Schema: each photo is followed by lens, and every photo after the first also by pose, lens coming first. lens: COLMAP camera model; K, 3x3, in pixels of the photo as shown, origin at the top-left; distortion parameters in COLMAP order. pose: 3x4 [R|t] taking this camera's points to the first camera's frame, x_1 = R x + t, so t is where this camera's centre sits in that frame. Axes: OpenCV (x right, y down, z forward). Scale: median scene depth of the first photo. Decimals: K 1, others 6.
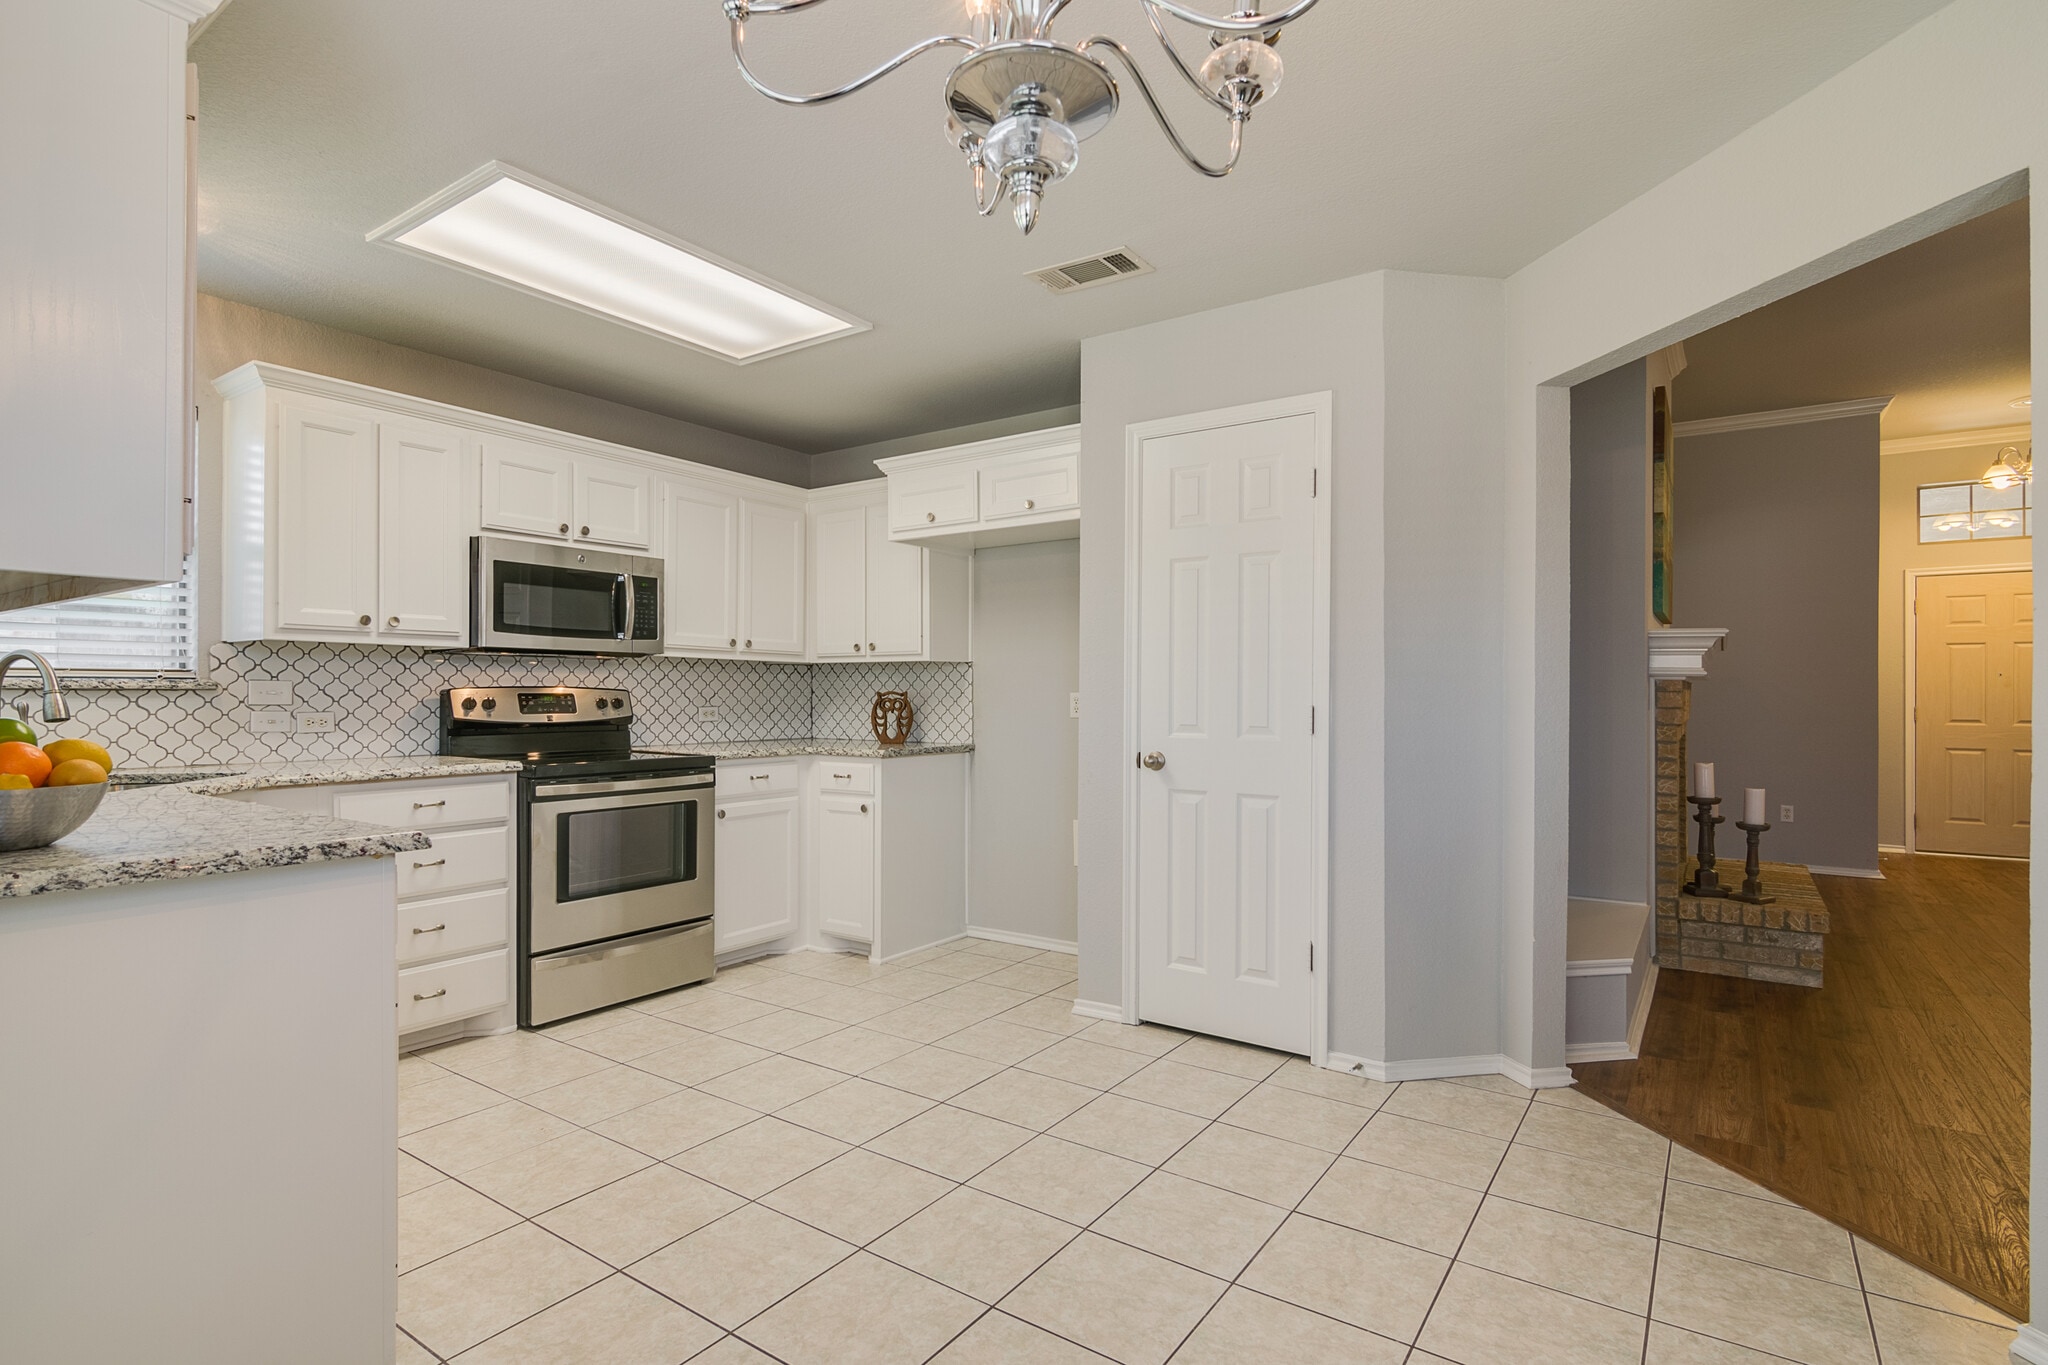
lens RADIAL K [[1004.8, 0, 1012.7], [0, 1004.8, 693.0], [0, 0, 1]] dist [0.022827, -0.018201]
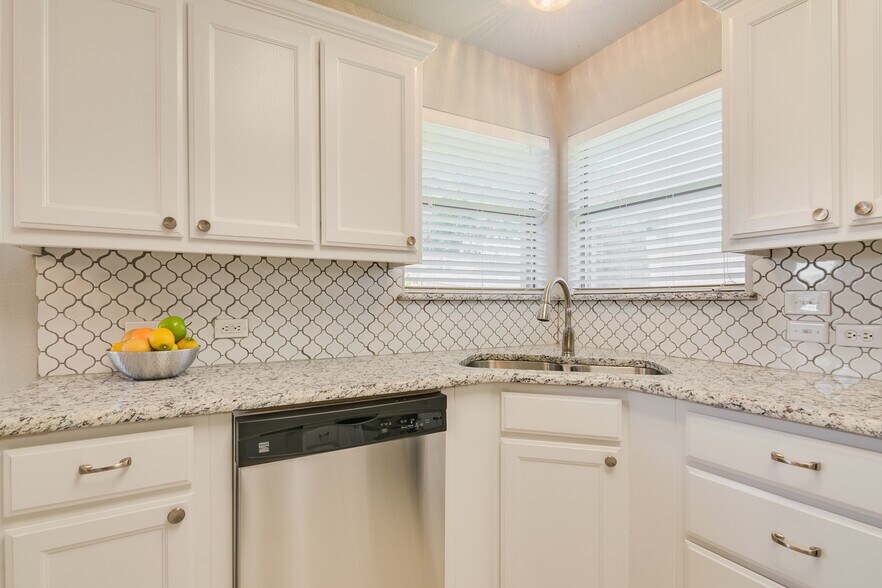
lens RADIAL K [[441.8, 0, 437.9], [0, 441.8, 298.7], [0, 0, 1]] dist [0.001468, -0.000383]
pose [[-0.423094, -0.009512, -0.906036, -0.156238], [0.000341, 0.999943, -0.010657, 0.000442], [0.906086, -0.004817, -0.423067, 0.736723]]
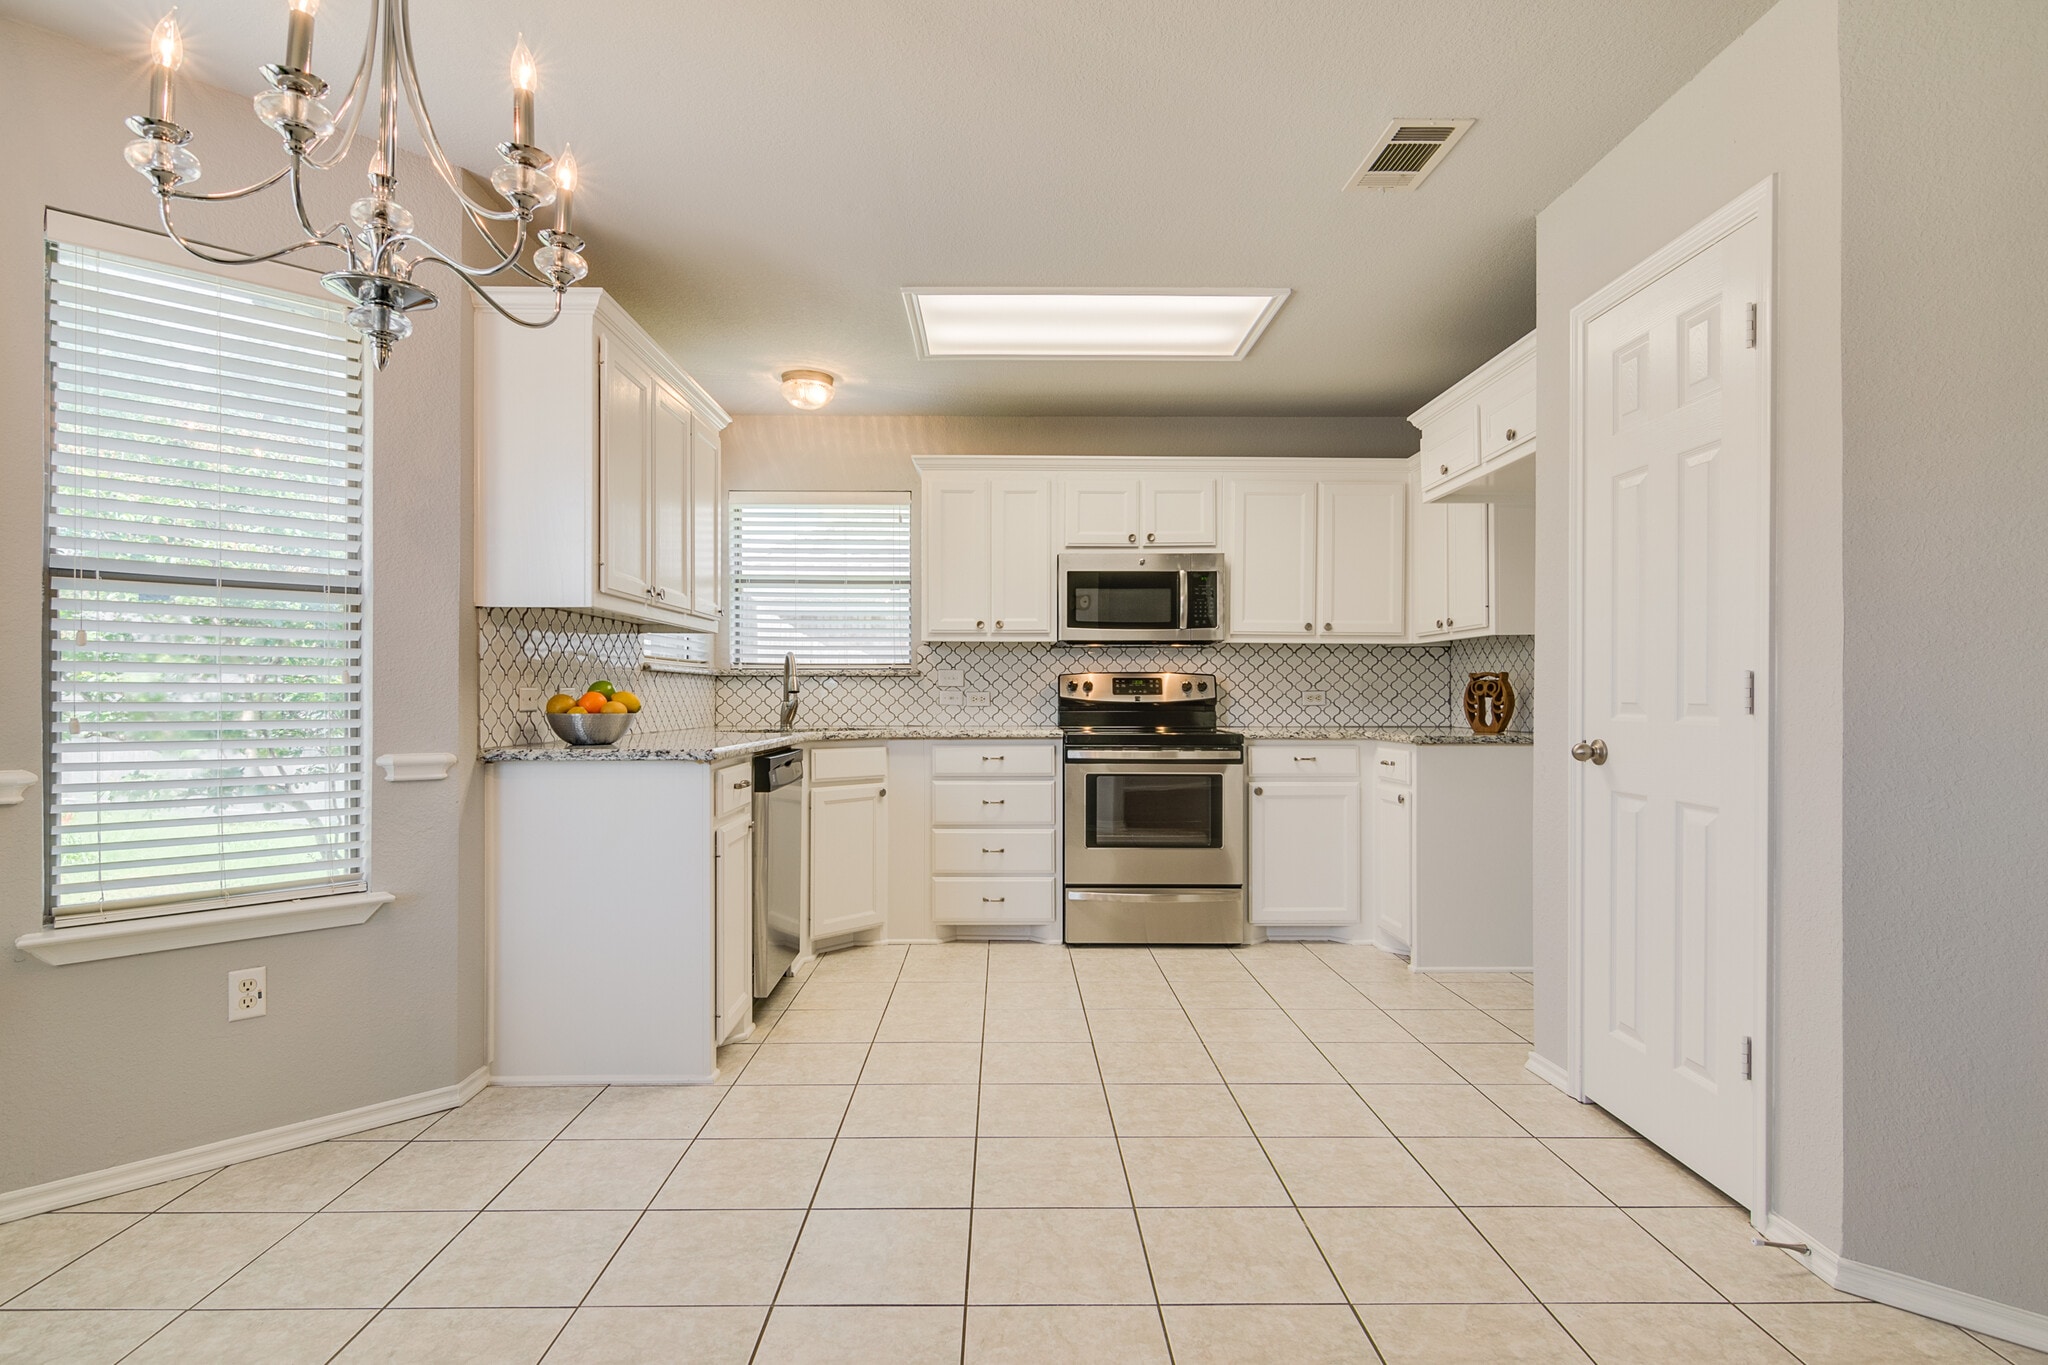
lens RADIAL K [[1025.9, 0, 1016.9], [0, 1025.9, 693.3], [0, 0, 1]] dist [0.001468, -0.000383]
pose [[0.583679, -0.003696, -0.811976, 0.448163], [0.001825, 0.999993, -0.003240, 0.023002], [0.811983, 0.000409, 0.583682, 0.186166]]
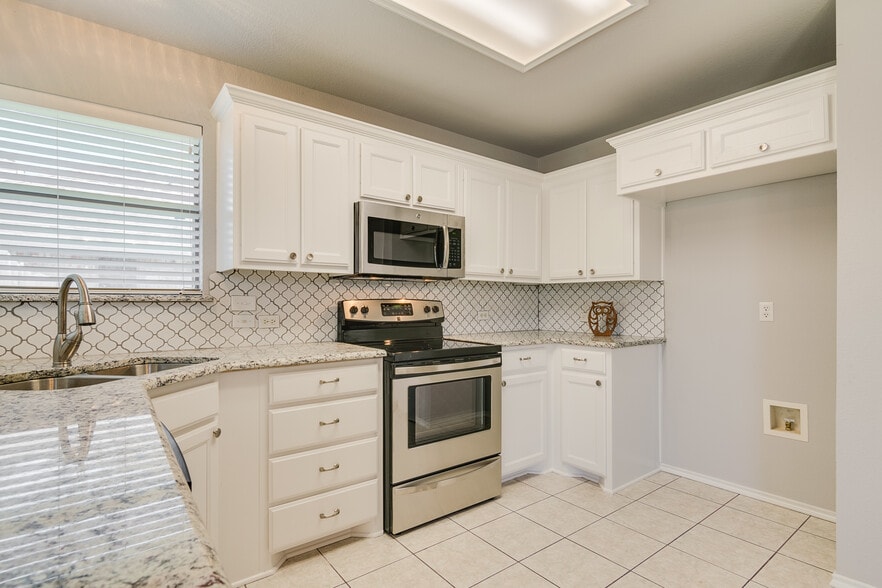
lens RADIAL K [[432.7, 0, 436.1], [0, 432.7, 298.5], [0, 0, 1]] dist [0.022827, -0.018201]
pose [[0.953895, -0.004820, -0.300102, -0.200591], [0.002382, 0.999961, -0.008487, -0.001148], [0.300131, 0.007381, 0.953869, 0.371508]]
